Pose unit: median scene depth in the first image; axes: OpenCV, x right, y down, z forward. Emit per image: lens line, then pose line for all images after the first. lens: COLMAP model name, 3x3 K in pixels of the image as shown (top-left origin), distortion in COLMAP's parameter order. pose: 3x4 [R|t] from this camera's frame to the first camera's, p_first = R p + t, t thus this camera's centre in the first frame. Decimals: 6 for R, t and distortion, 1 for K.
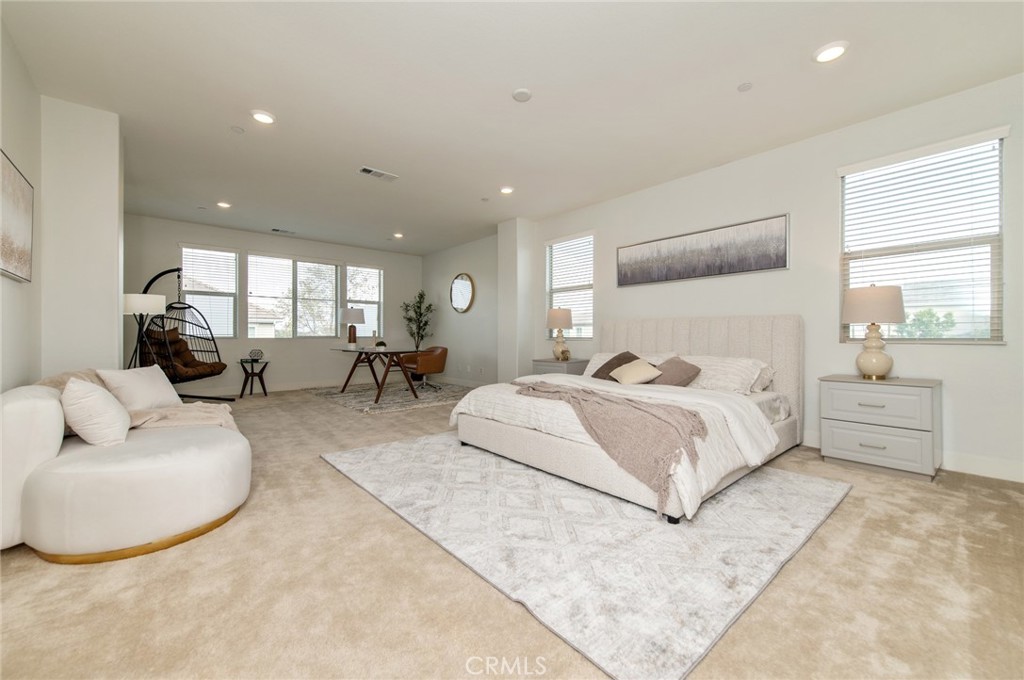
lens RADIAL K [[402.3, 0, 514.4], [0, 402.3, 334.0], [0, 0, 1]] dist [0.014767, -0.003689]
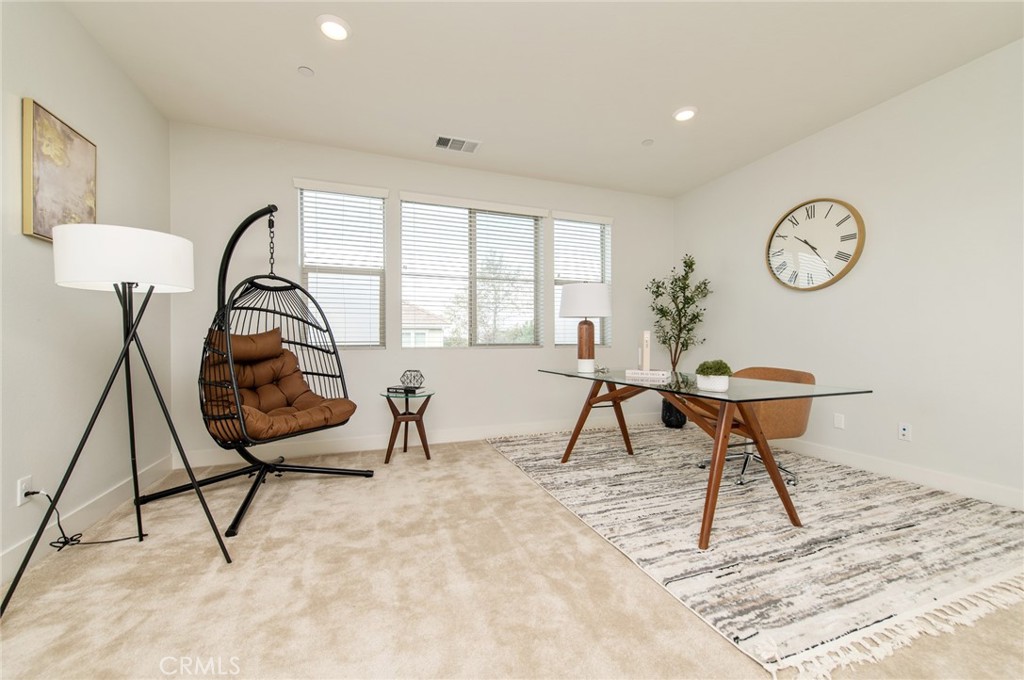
lens RADIAL K [[402.3, 0, 512.4], [0, 402.3, 338.0], [0, 0, 1]] dist [0.014767, -0.003689]
pose [[0.938190, -0.004929, -0.346085, -0.332586], [0.004675, 0.999988, -0.001567, -0.001715], [0.346088, -0.000148, 0.938202, 0.551393]]
